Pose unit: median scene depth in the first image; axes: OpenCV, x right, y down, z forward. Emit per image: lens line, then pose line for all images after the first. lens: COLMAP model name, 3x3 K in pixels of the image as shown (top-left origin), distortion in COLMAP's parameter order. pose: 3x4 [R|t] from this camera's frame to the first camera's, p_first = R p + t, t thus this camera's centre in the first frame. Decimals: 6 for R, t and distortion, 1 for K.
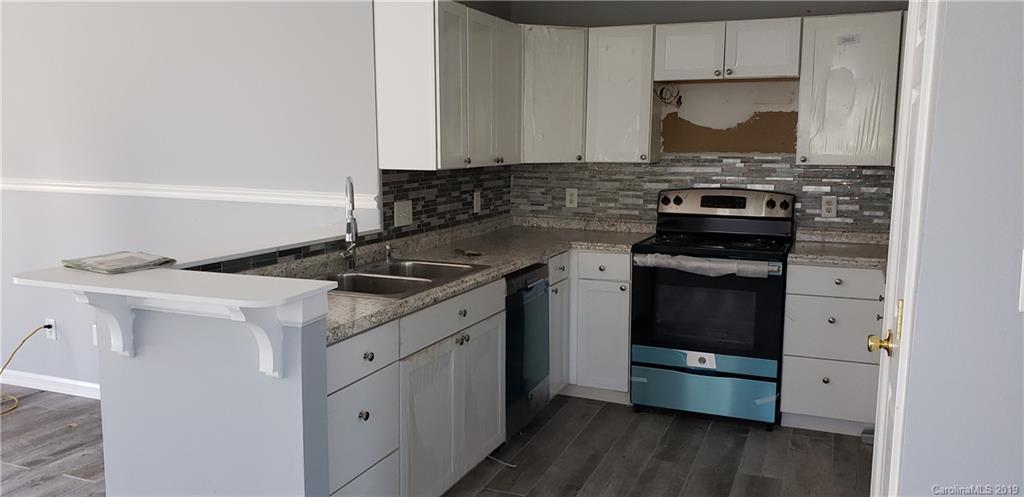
lens RADIAL K [[793.3, 0, 508.2], [0, 793.3, 270.8], [0, 0, 1]] dist [0.036075, -0.003286]
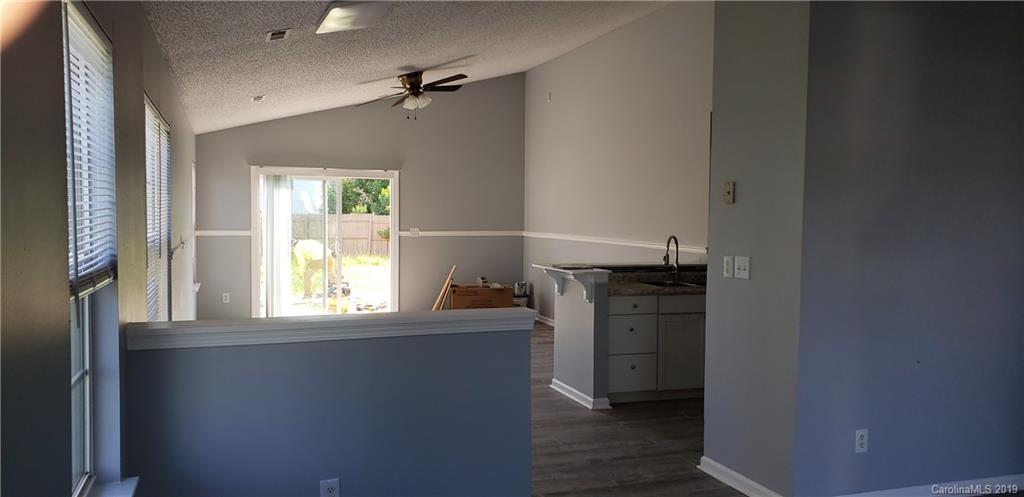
lens RADIAL K [[793.3, 0, 508.2], [0, 793.3, 270.8], [0, 0, 1]] dist [0.036075, -0.003286]
pose [[0.664080, 0.057866, -0.745419, 1.399058], [-0.131213, 0.990547, -0.040000, 0.150773], [0.736058, 0.124372, 0.665395, -0.939889]]
